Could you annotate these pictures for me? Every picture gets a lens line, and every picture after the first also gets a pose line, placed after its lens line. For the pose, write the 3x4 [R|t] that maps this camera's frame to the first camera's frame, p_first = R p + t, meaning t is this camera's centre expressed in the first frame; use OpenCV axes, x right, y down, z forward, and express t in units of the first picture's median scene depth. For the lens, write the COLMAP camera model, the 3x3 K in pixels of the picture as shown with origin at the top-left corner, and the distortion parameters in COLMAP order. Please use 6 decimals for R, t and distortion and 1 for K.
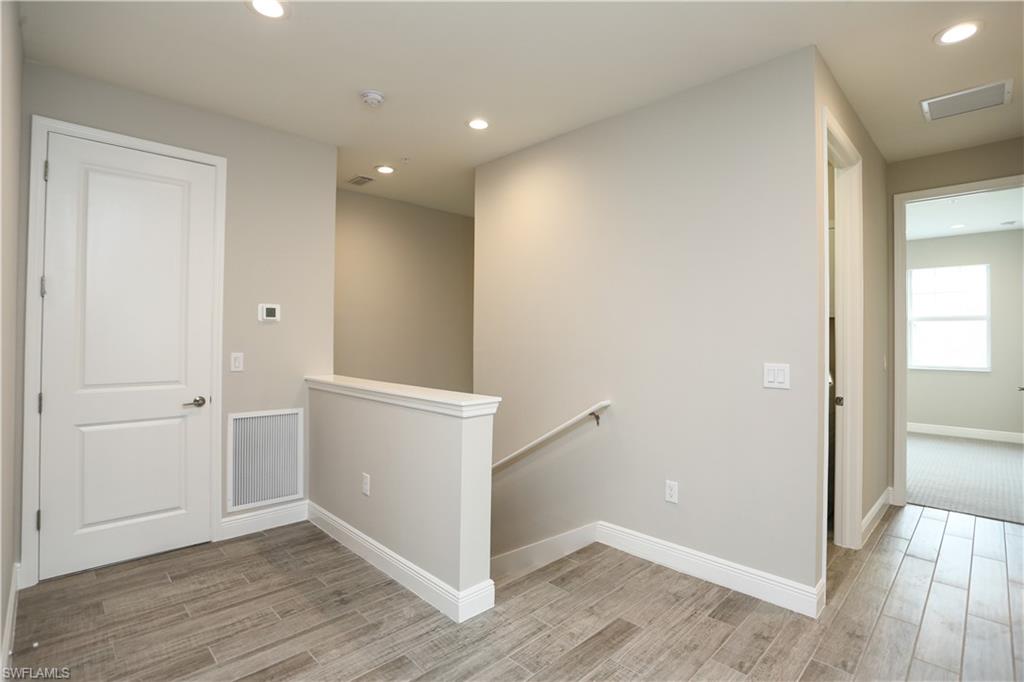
lens RADIAL K [[497.7, 0, 513.7], [0, 497.7, 332.5], [0, 0, 1]] dist [-0.053754, 0.028500]
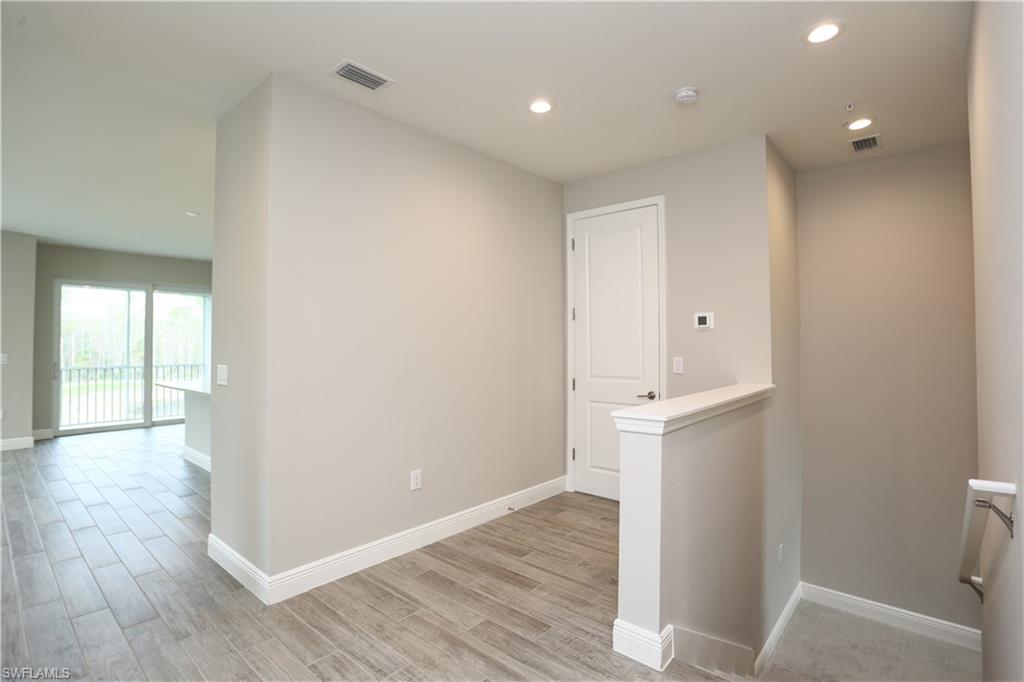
lens RADIAL K [[497.7, 0, 513.7], [0, 497.7, 332.5], [0, 0, 1]] dist [-0.053754, 0.028500]
pose [[0.072976, -0.032815, -0.996794, 0.761606], [0.018085, 0.999338, -0.031575, 0.016712], [0.997170, -0.015723, 0.073521, 0.700675]]
